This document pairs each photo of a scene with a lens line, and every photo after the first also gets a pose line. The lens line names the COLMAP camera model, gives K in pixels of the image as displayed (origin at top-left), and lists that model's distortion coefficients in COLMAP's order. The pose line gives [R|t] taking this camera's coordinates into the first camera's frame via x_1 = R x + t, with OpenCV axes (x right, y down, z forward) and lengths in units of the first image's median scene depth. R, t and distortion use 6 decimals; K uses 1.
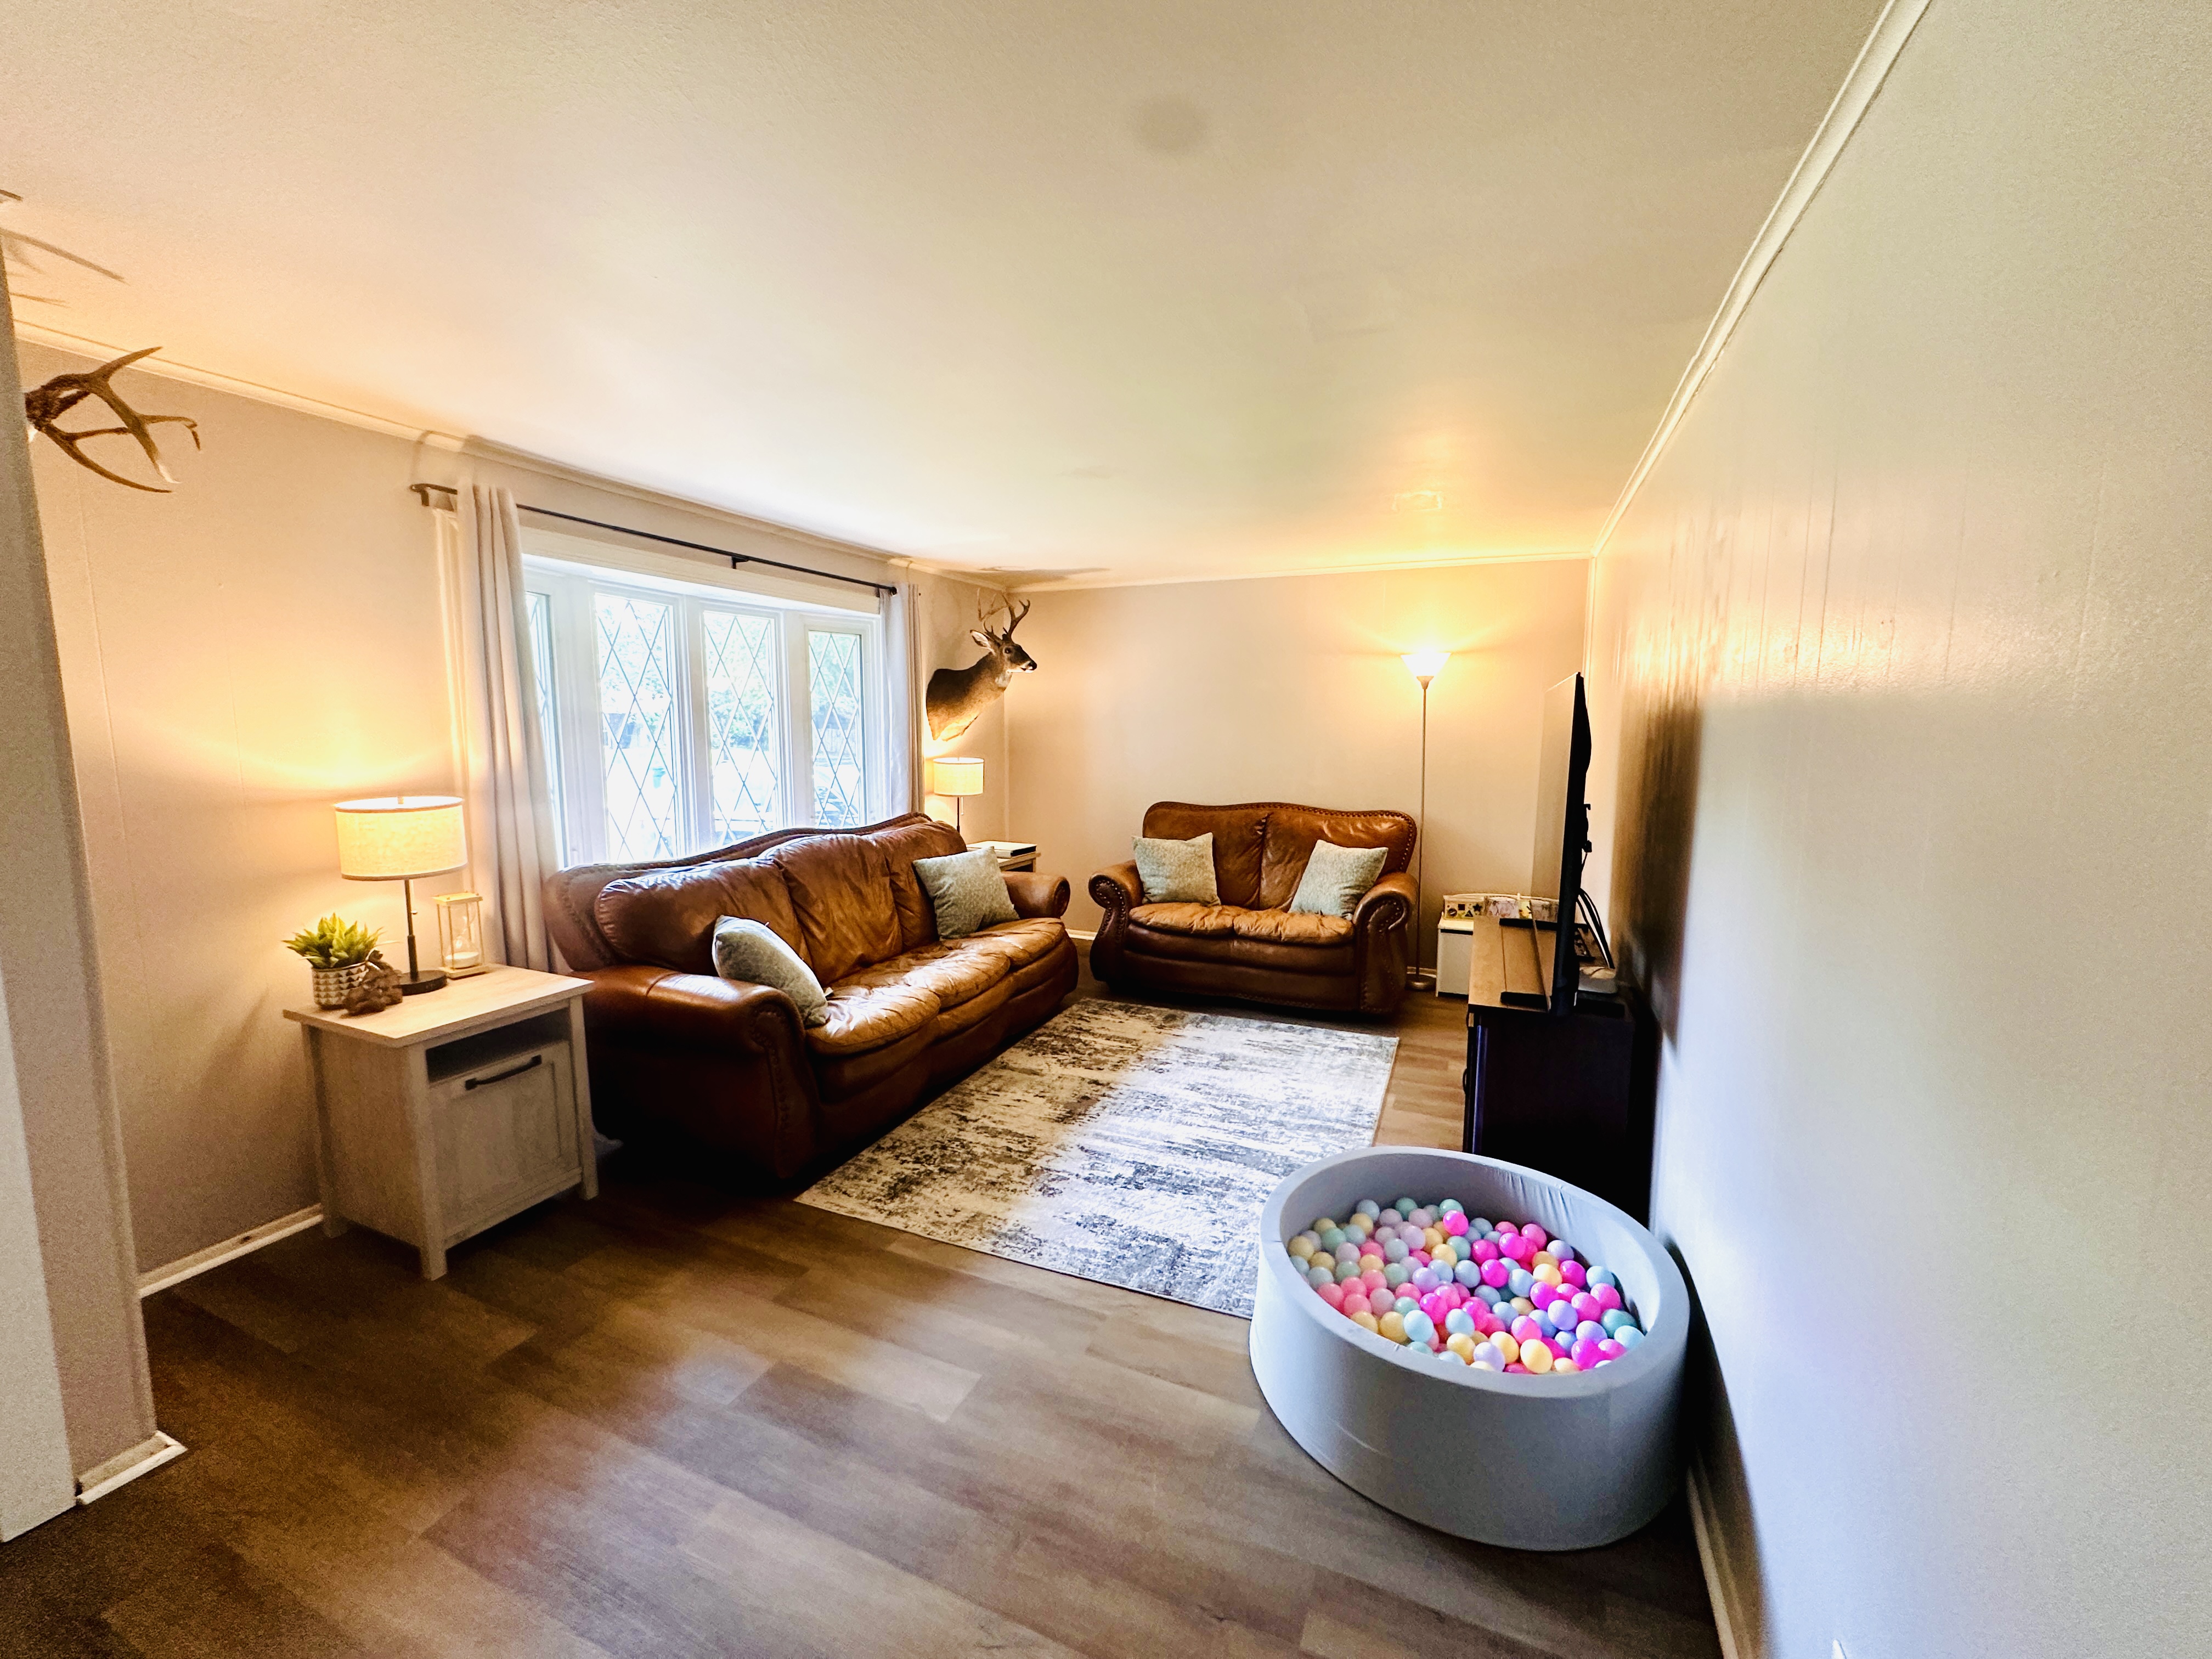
lens RADIAL K [[882.2, 0, 1106.8], [0, 882.2, 820.7], [0, 0, 1]] dist [-0.007486, 0.002233]
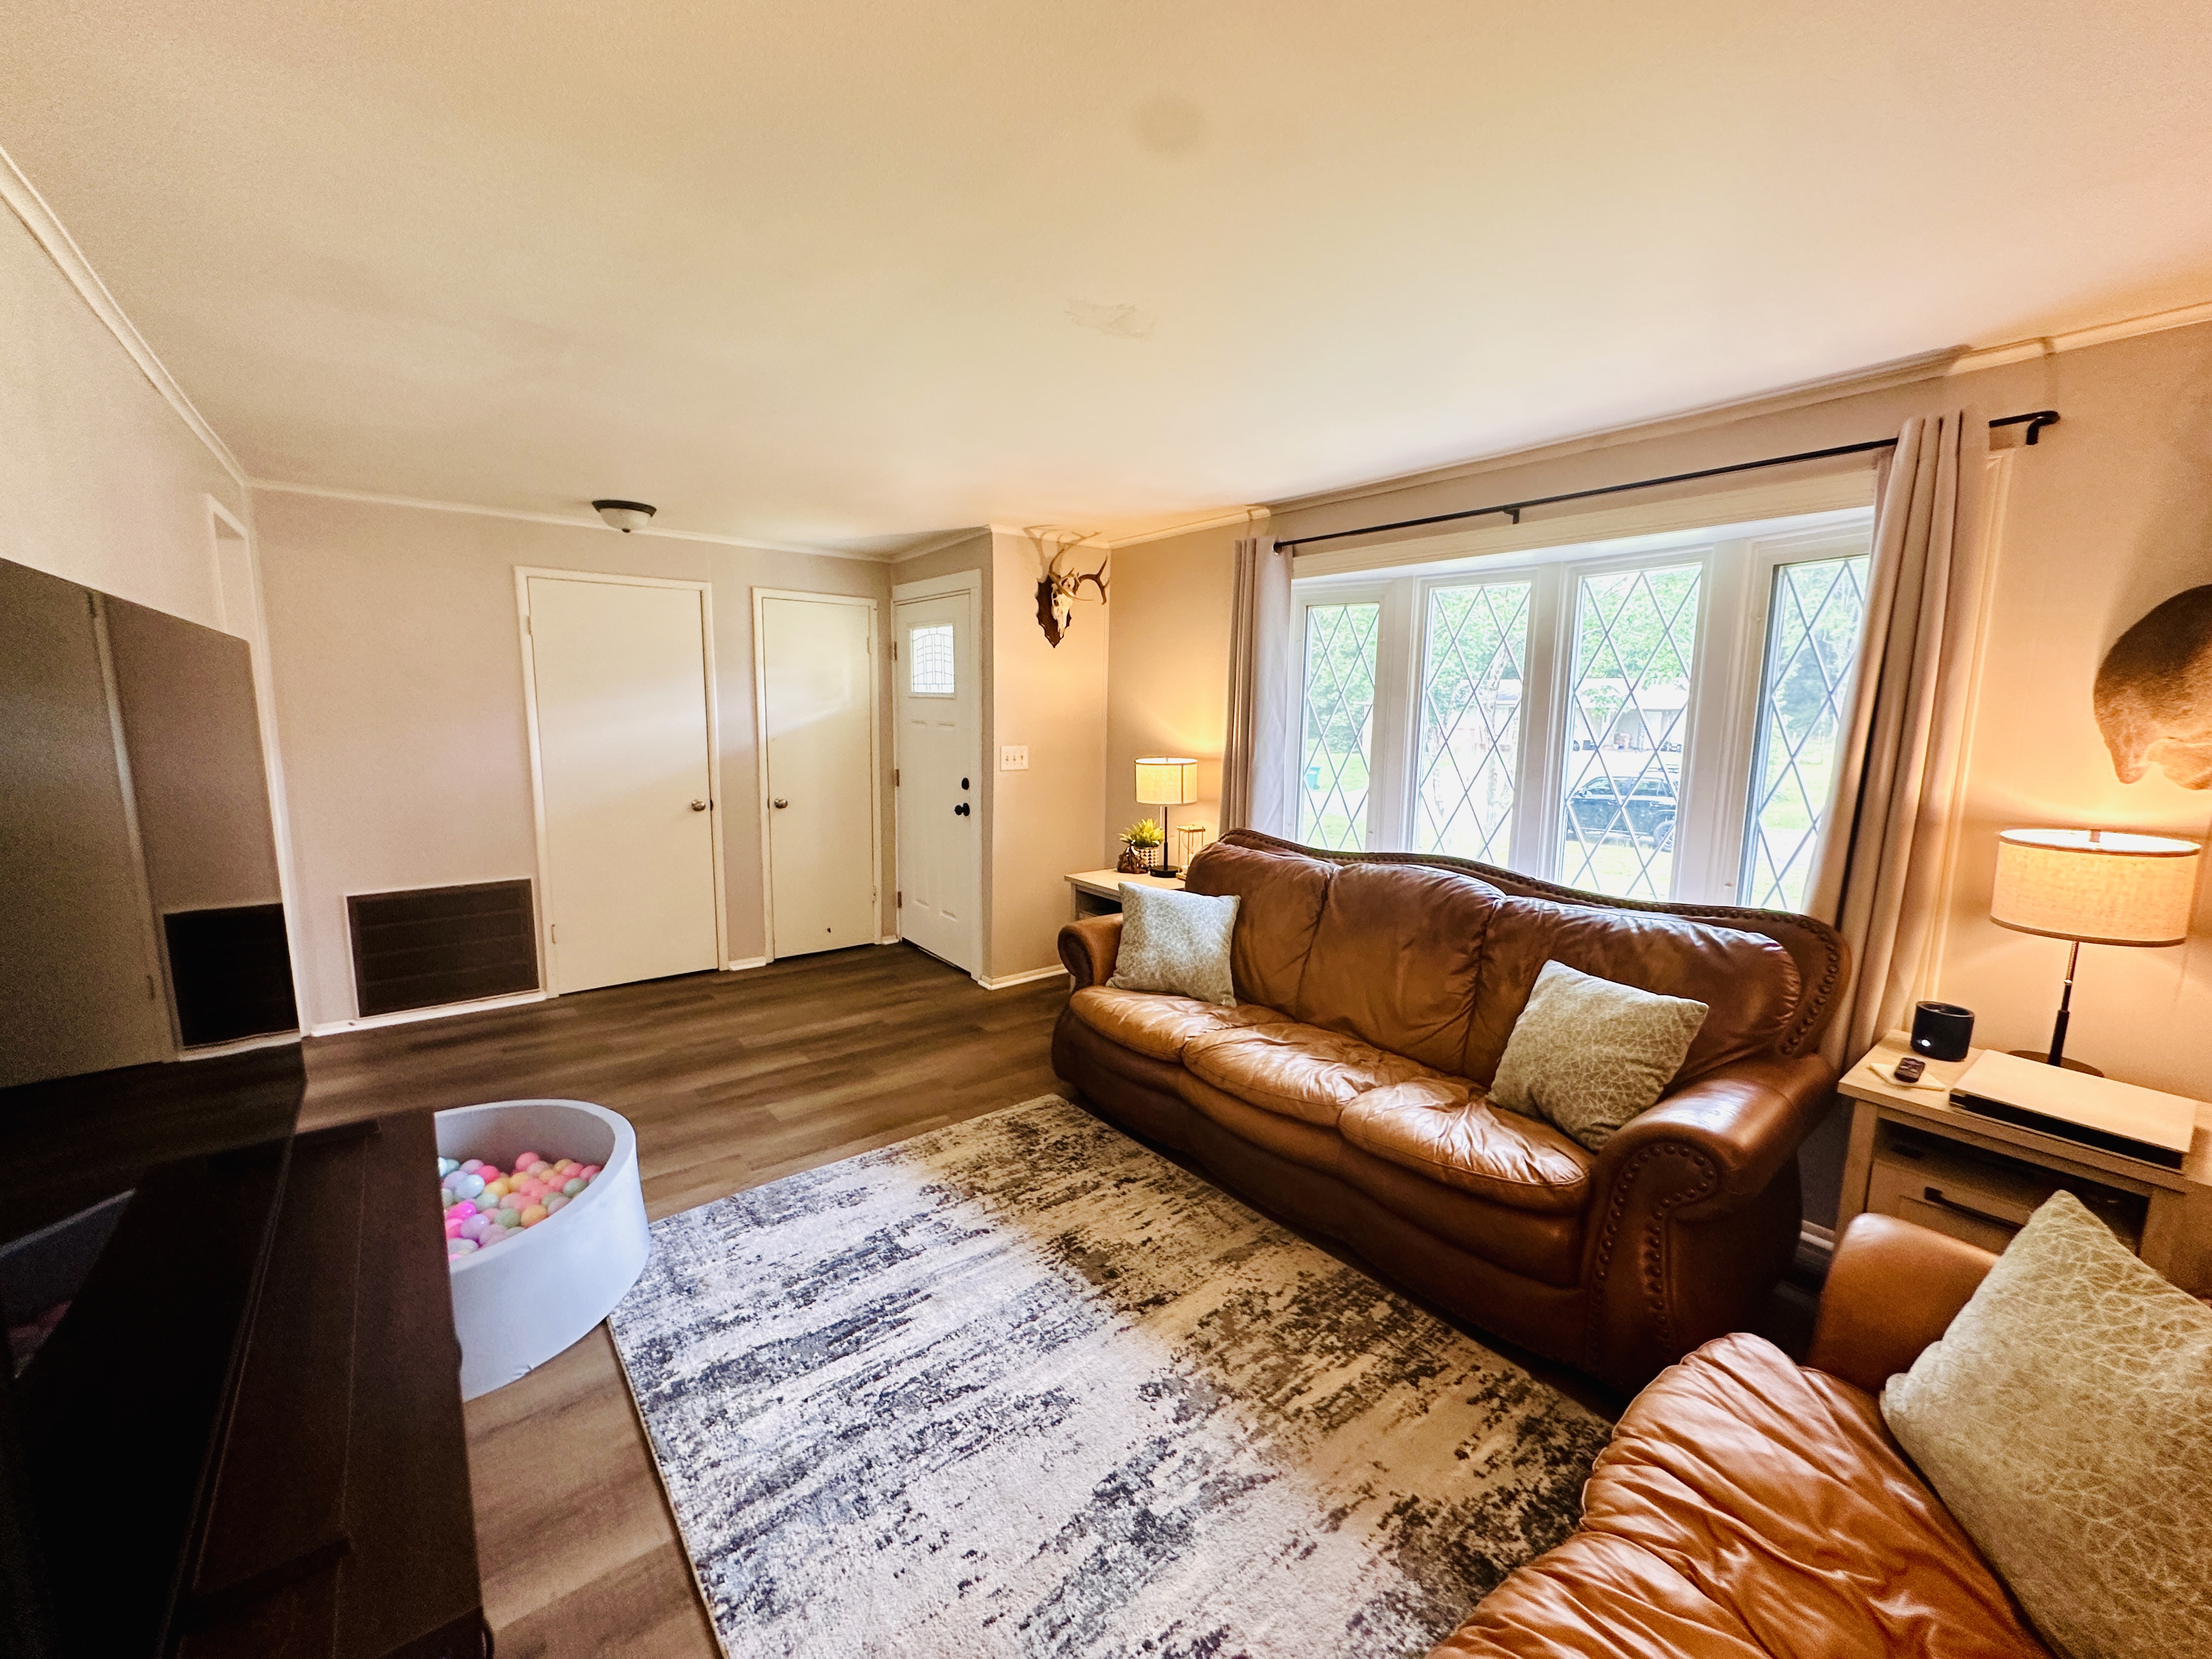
lens RADIAL K [[882.2, 0, 1105.4], [0, 882.2, 834.5], [0, 0, 1]] dist [-0.007486, 0.002233]
pose [[-0.469629, 0.116552, -0.875137, 0.526579], [-0.119784, 0.973670, 0.193955, -0.142360], [0.874700, 0.195914, -0.443302, 1.228810]]
